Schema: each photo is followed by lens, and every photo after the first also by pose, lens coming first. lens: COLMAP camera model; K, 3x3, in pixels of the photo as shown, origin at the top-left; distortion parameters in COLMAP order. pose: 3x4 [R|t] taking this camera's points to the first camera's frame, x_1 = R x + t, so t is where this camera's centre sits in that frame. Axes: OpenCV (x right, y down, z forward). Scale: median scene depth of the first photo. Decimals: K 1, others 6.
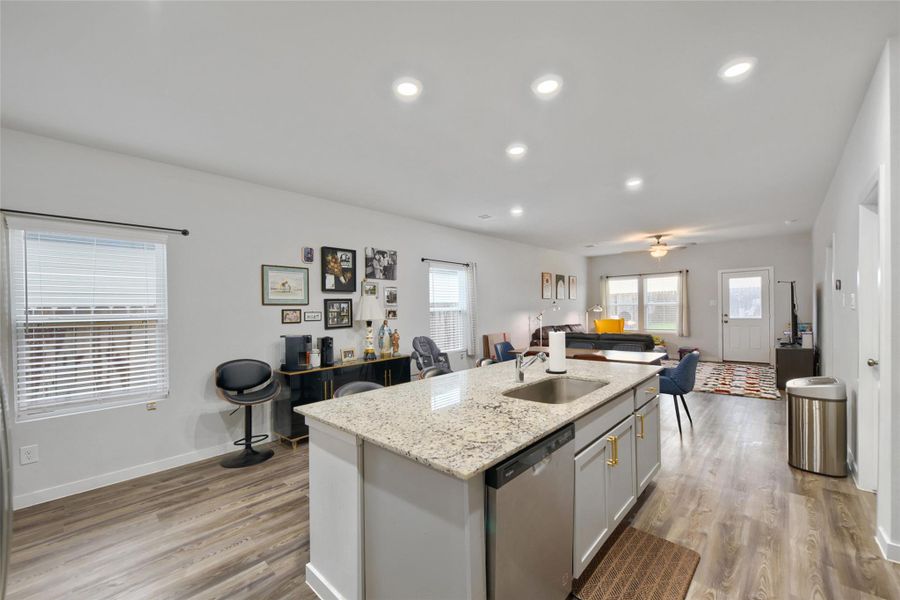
lens RADIAL K [[356.6, 0, 449.5], [0, 356.6, 317.3], [0, 0, 1]] dist [-0.000098, -0.000077]
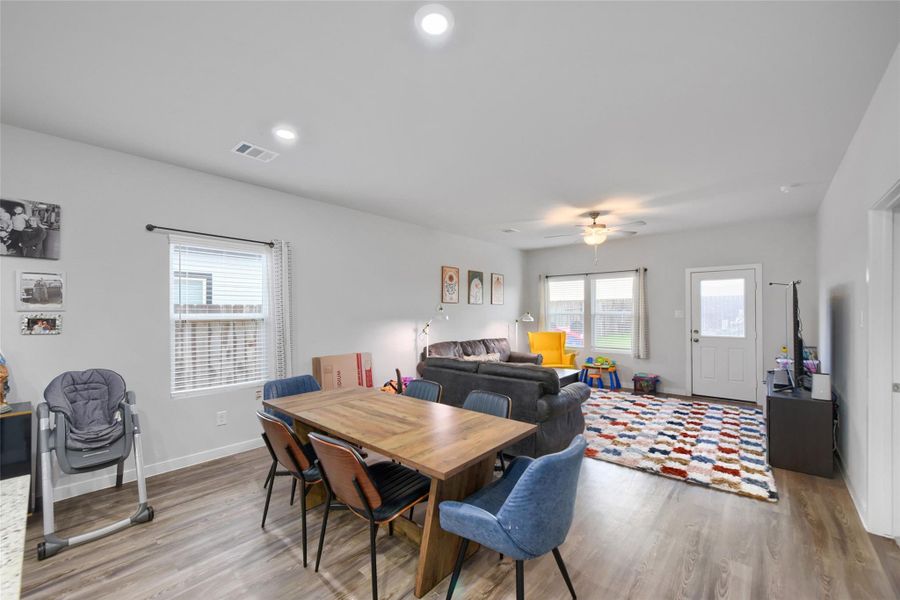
lens RADIAL K [[358.9, 0, 446.3], [0, 358.9, 312.9], [0, 0, 1]] dist [0.001460, -0.000091]
pose [[0.999577, 0.021096, 0.020006, 0.291897], [-0.020645, 0.999534, -0.022486, -0.018571], [-0.020471, 0.022063, 0.999547, 0.325546]]
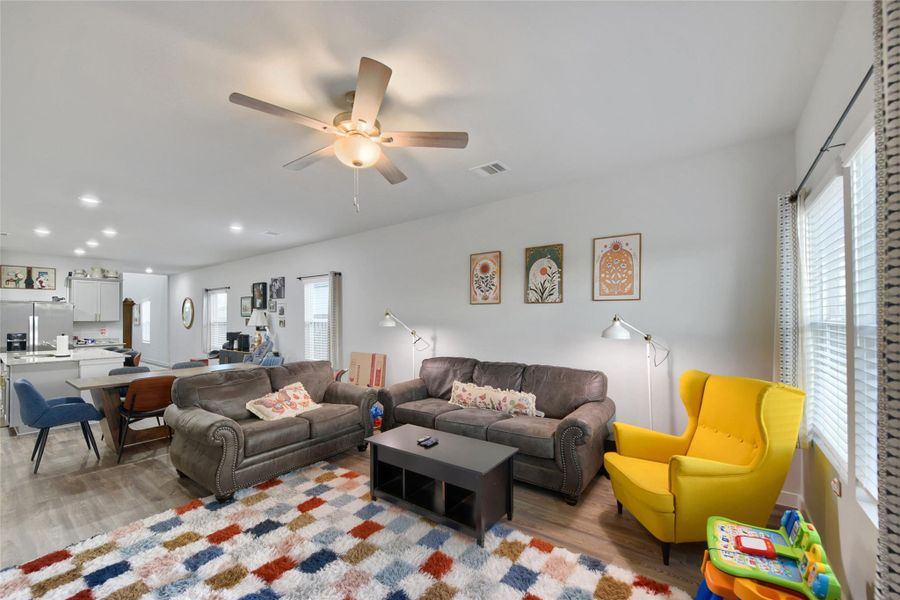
lens RADIAL K [[358.9, 0, 446.3], [0, 358.9, 312.9], [0, 0, 1]] dist [0.001460, -0.000091]
pose [[0.105486, 0.013834, -0.994325, 0.893507], [-0.015881, 0.999799, 0.012225, -0.052444], [0.994294, 0.014501, 0.105684, 1.038478]]
